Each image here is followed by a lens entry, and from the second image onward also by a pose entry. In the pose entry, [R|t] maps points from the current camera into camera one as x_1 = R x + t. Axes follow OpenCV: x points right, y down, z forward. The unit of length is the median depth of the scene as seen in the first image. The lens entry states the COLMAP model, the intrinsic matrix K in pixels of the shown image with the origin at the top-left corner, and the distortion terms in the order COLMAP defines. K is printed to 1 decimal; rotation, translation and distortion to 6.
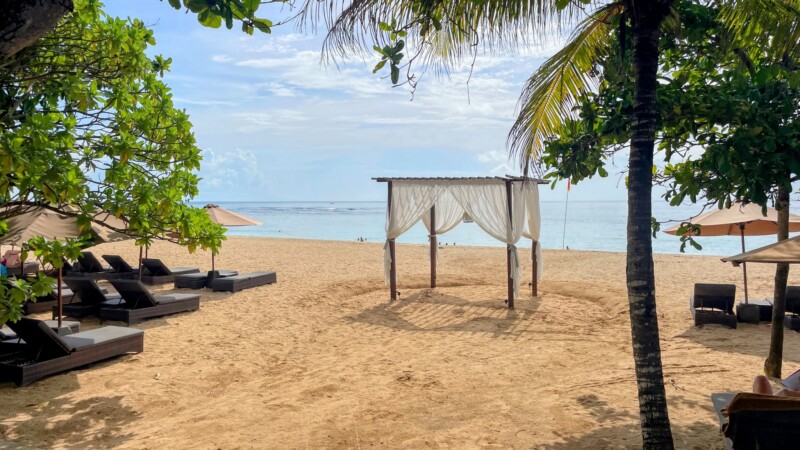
lens RADIAL K [[605.5, 0, 398.9], [0, 605.5, 226.8], [0, 0, 1]] dist [0.078610, -0.098199]
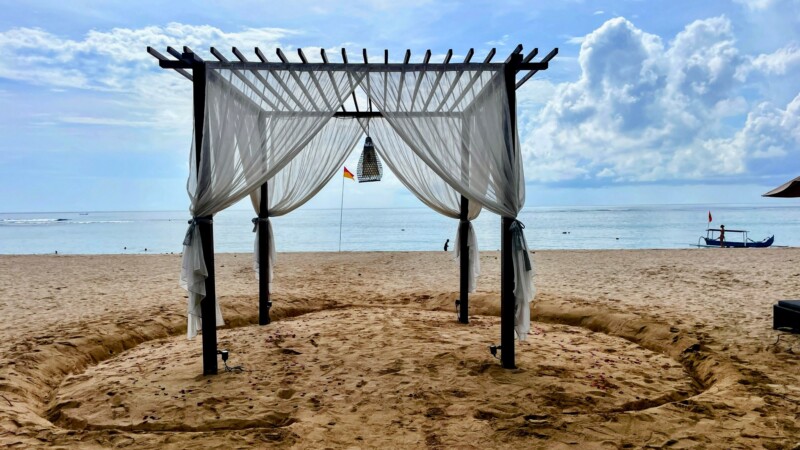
lens RADIAL K [[605.5, 0, 398.7], [0, 605.5, 217.5], [0, 0, 1]] dist [0.078610, -0.098199]
pose [[0.901370, -0.017762, 0.432685, -0.079080], [0.030655, 0.999269, -0.022841, 0.037173], [-0.431963, 0.033852, 0.901256, 0.673760]]
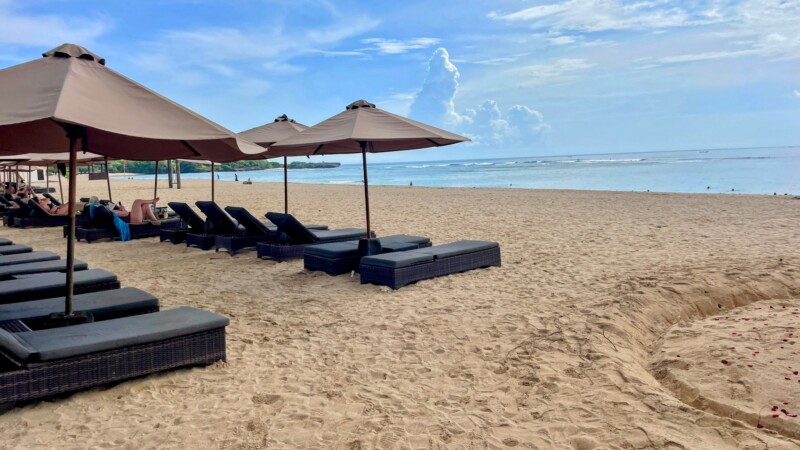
lens RADIAL K [[605.5, 0, 394.5], [0, 605.5, 218.8], [0, 0, 1]] dist [0.078610, -0.098199]
pose [[0.895945, 0.009598, -0.444061, -0.091149], [0.016947, 0.998300, 0.055769, 0.038432], [0.443841, -0.057492, 0.894259, 0.754293]]
